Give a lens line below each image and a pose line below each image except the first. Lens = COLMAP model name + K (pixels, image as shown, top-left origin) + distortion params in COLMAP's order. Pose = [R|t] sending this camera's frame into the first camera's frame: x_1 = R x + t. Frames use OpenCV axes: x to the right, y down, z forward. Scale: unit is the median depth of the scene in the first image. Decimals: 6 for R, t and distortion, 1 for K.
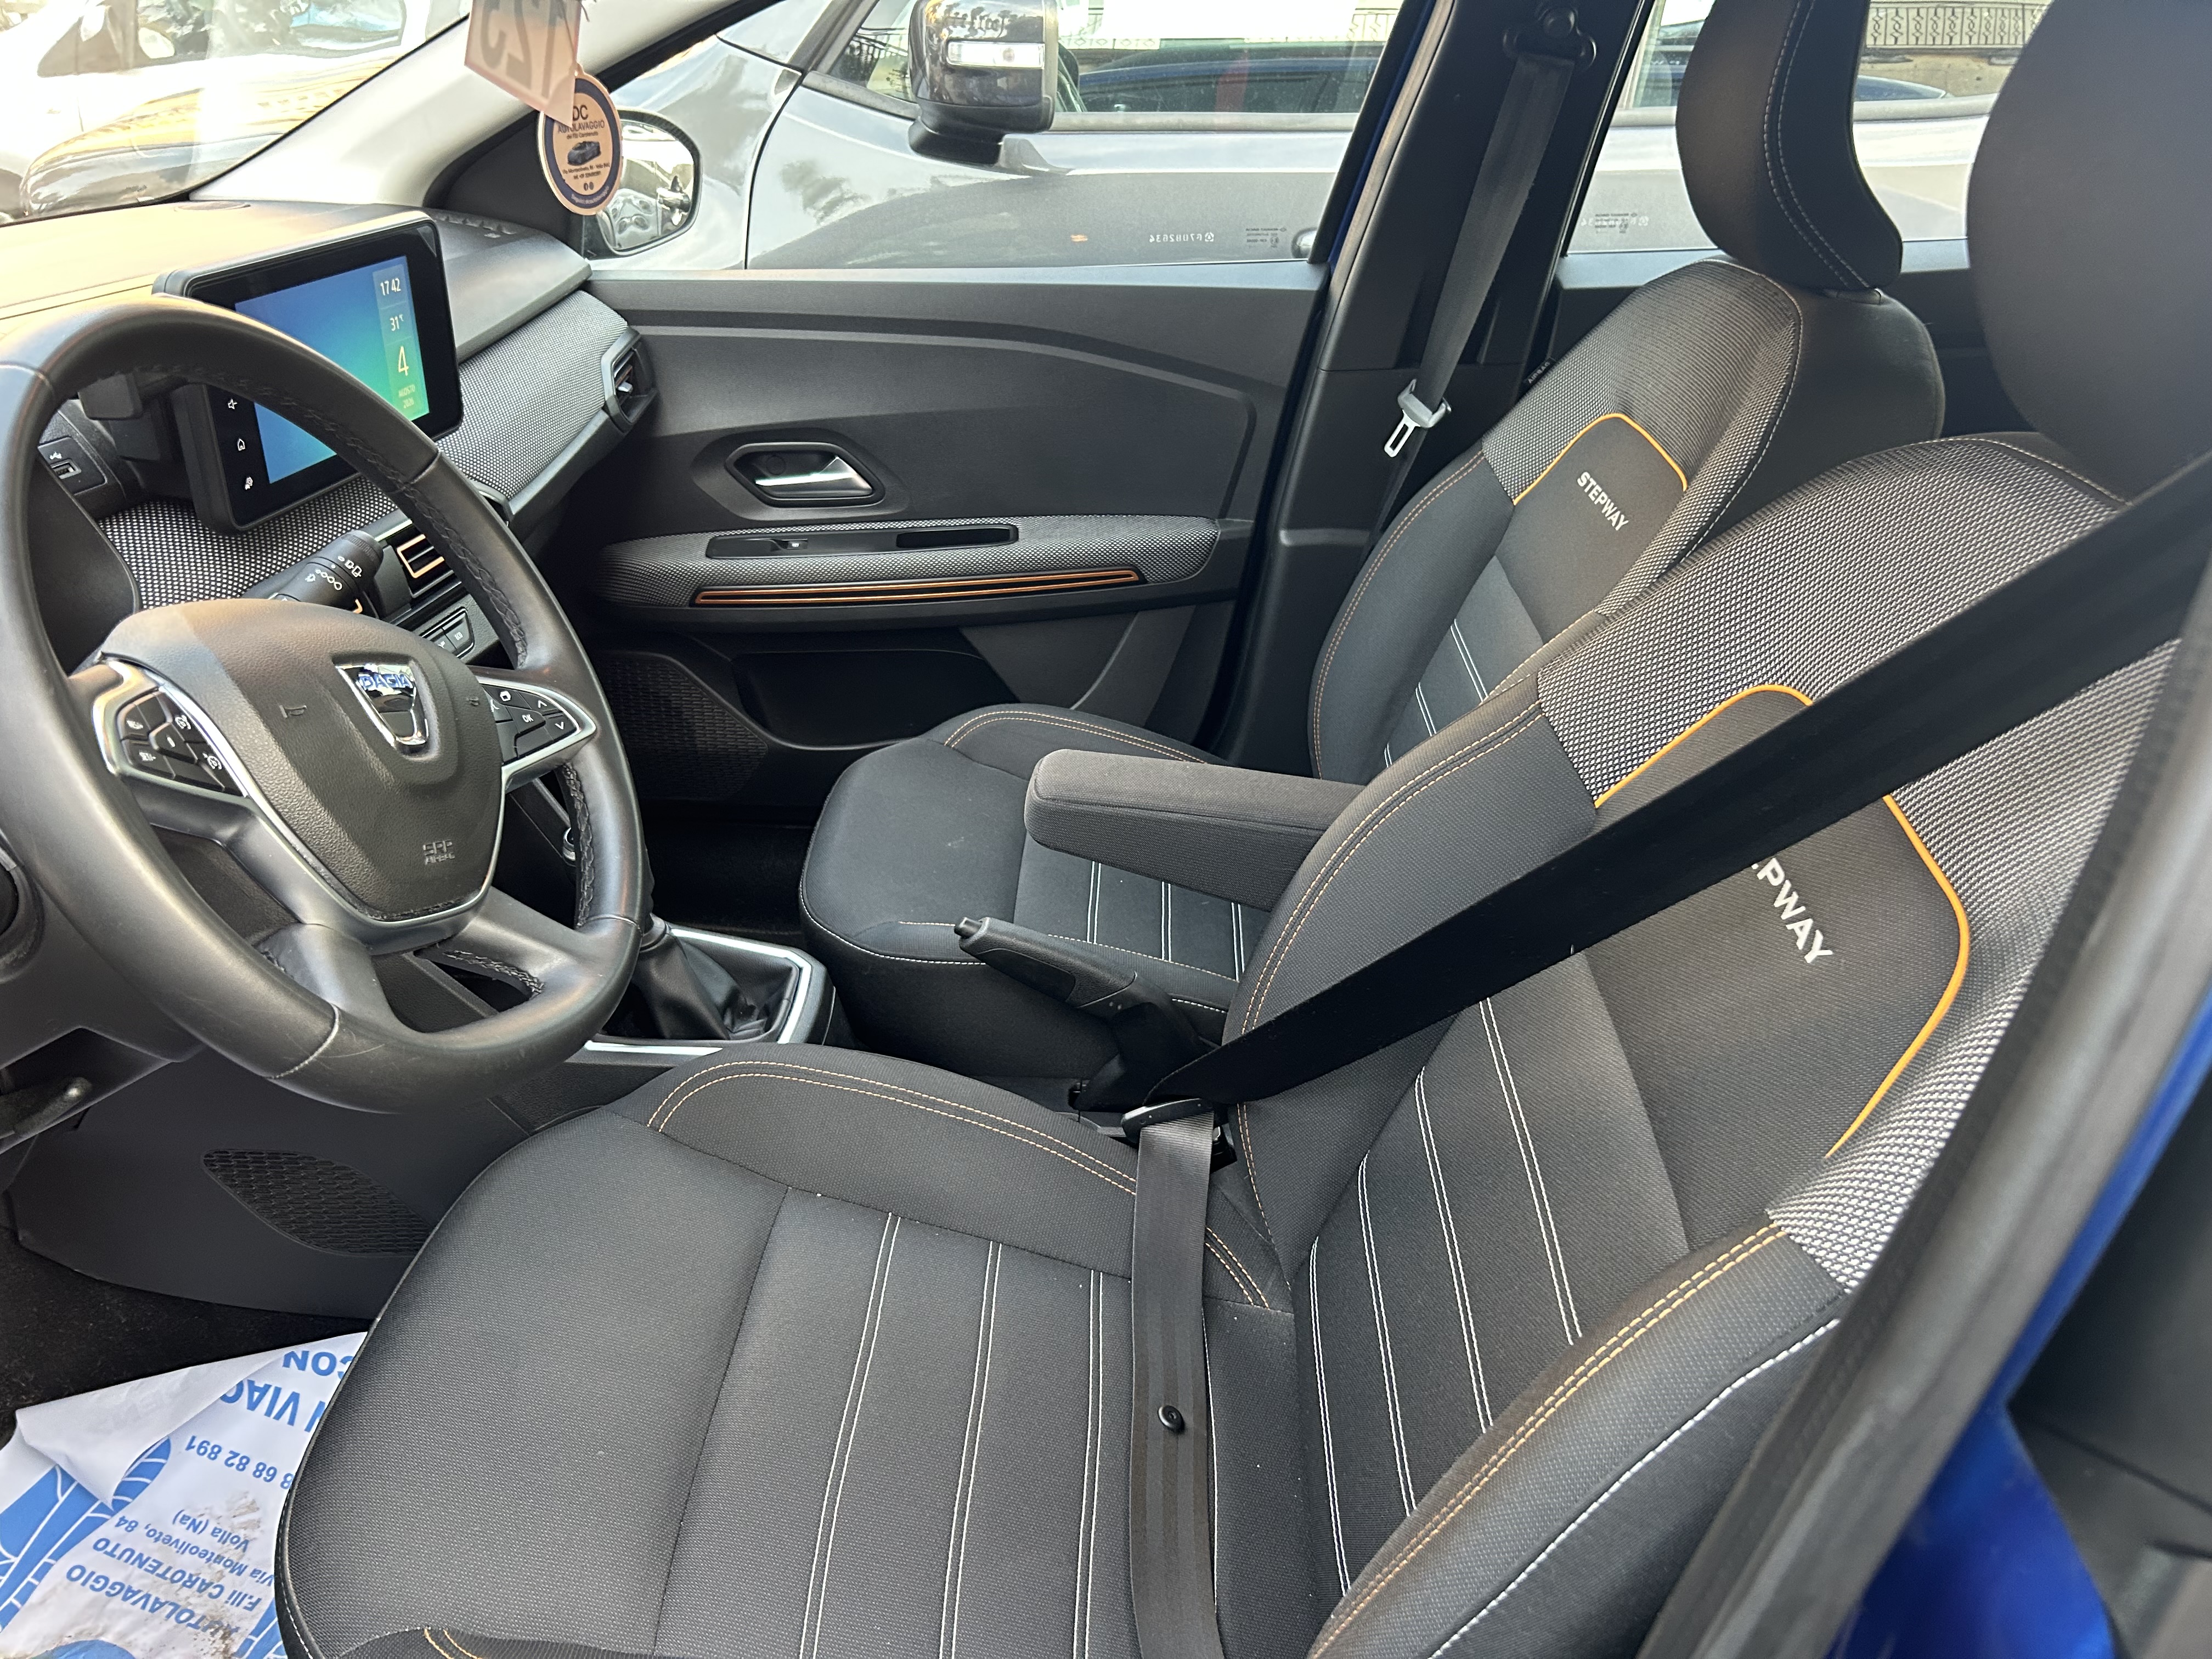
lens RADIAL K [[1676.3, 0, 1106.0], [0, 1676.3, 829.5], [0, 0, 1]] dist [0.087145, -0.003671]
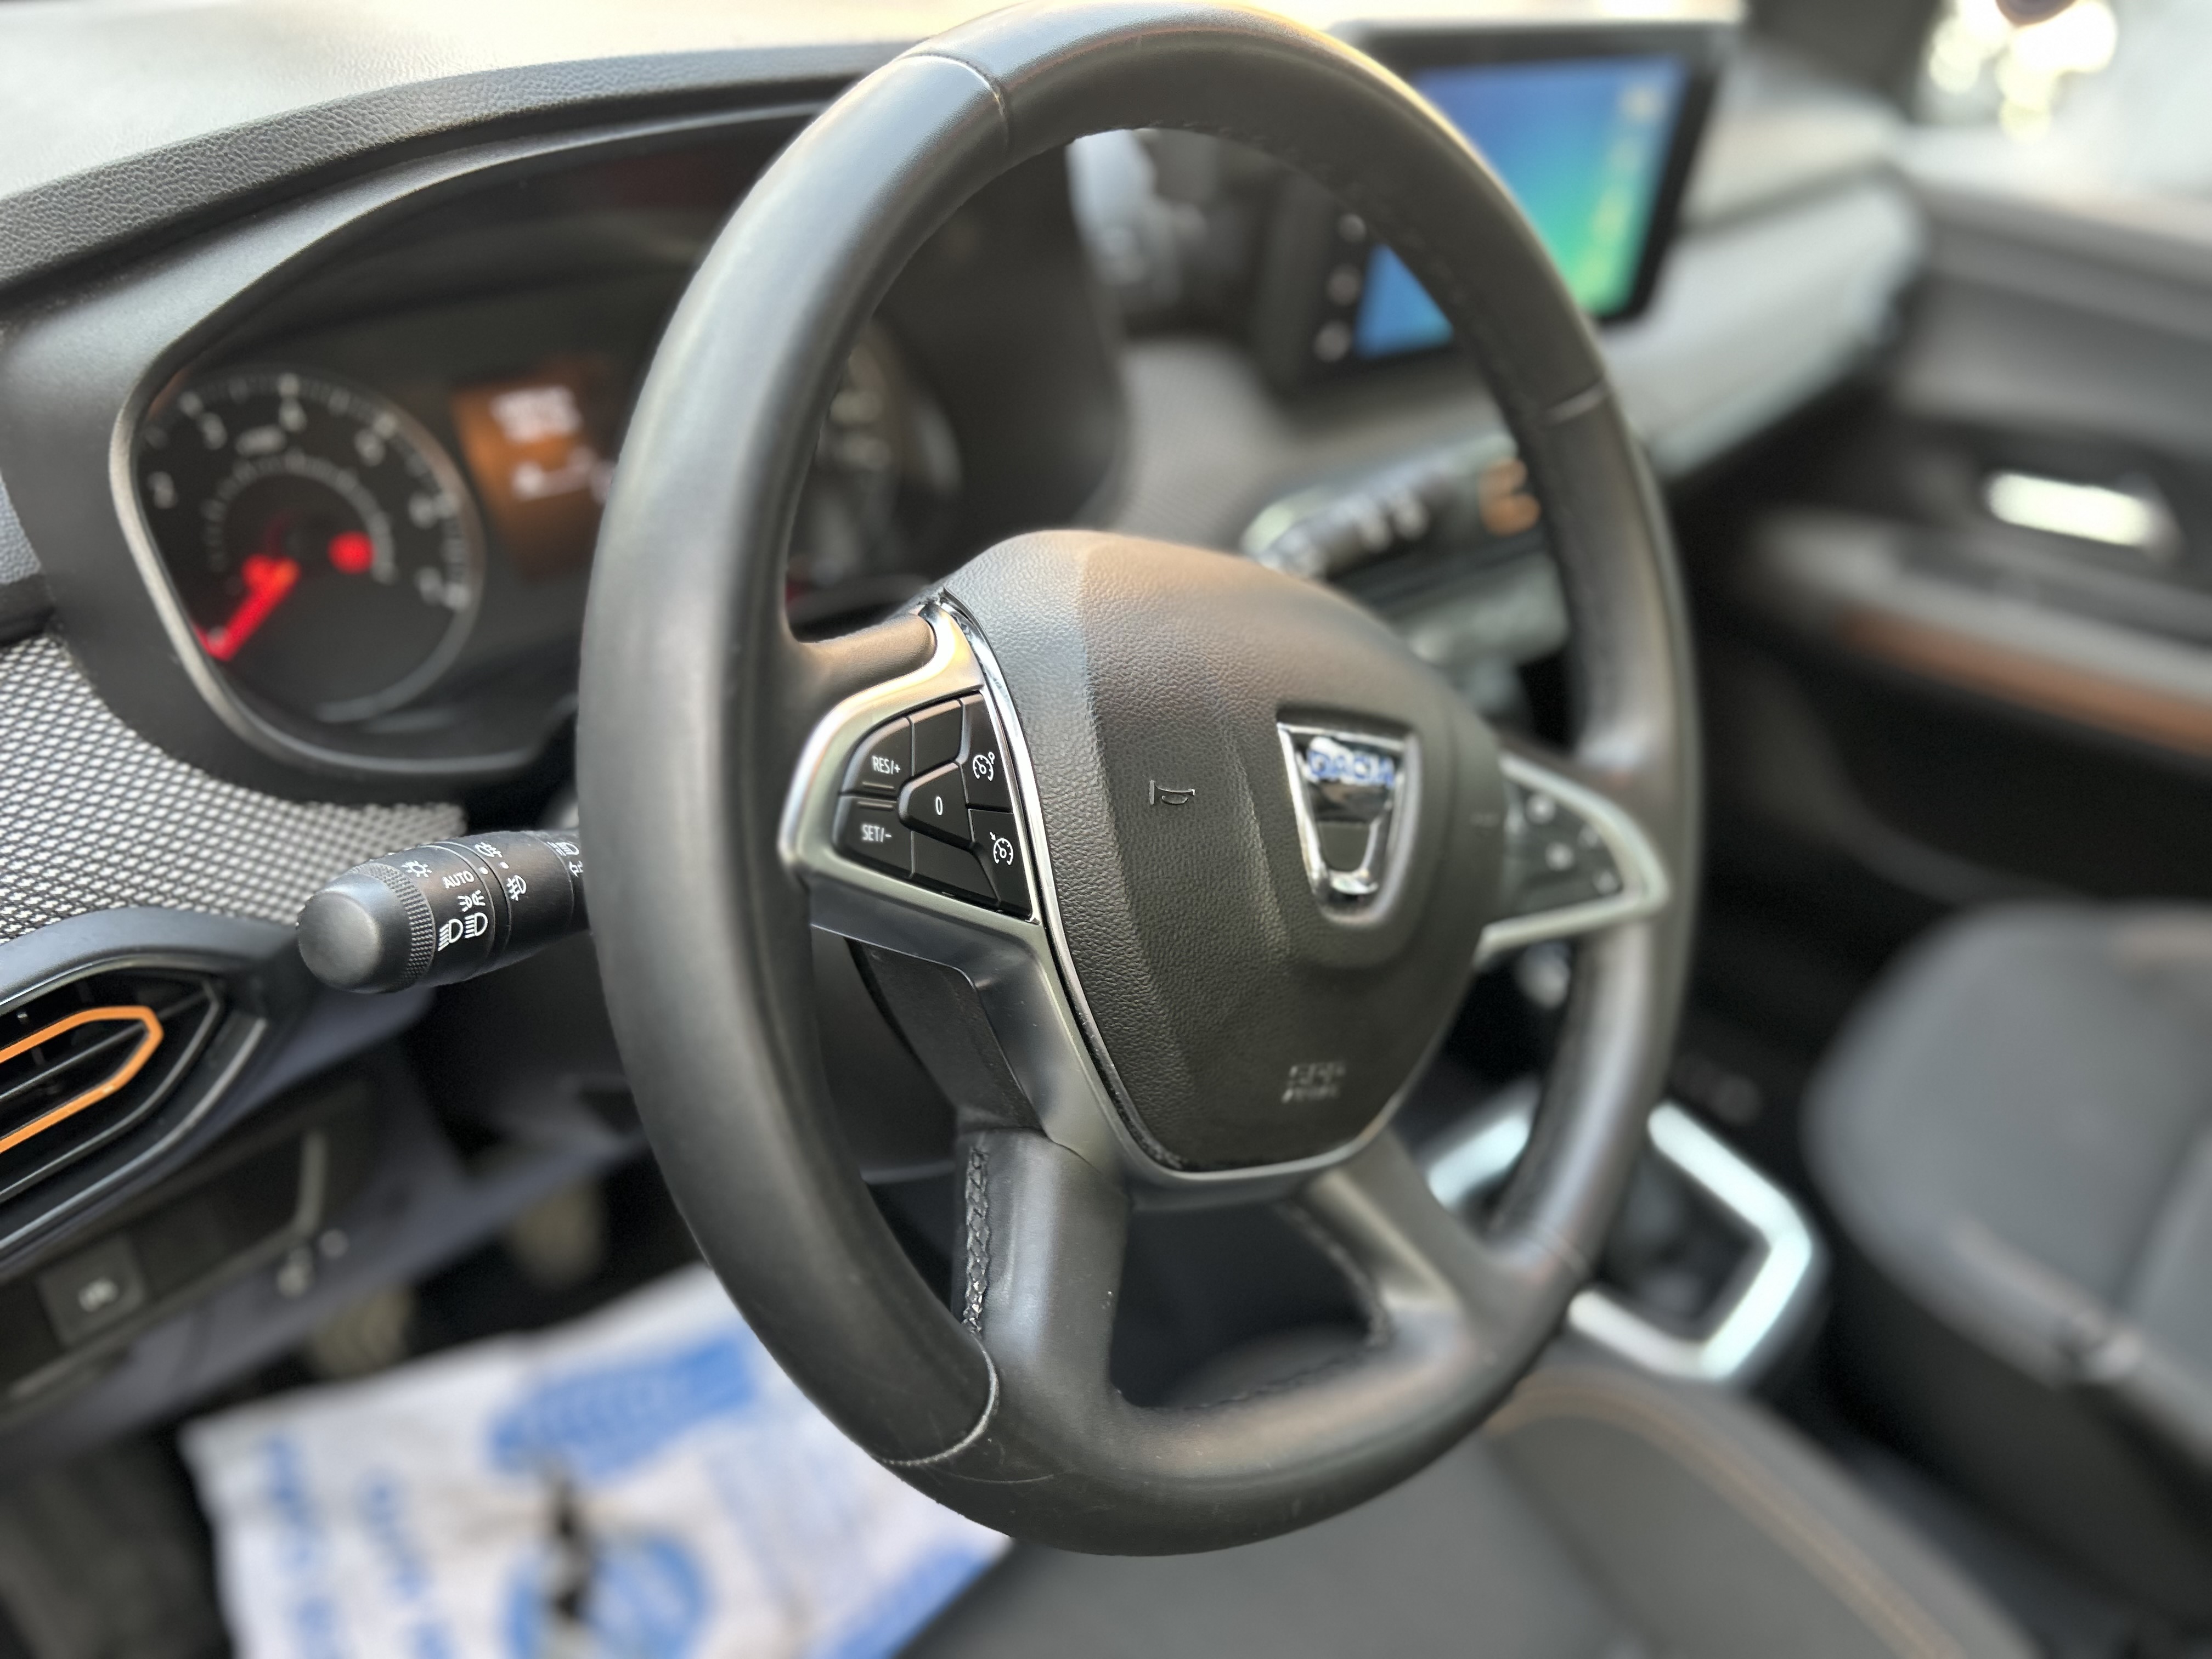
lens RADIAL K [[1789.0, 0, 1106.0], [0, 1789.0, 829.5], [0, 0, 1]] dist [-0.002316, -0.001375]
pose [[0.783400, 0.381272, -0.490832, -0.161246], [-0.360044, 0.922121, 0.141637, -0.098971], [0.506609, 0.065763, 0.859664, 0.387937]]
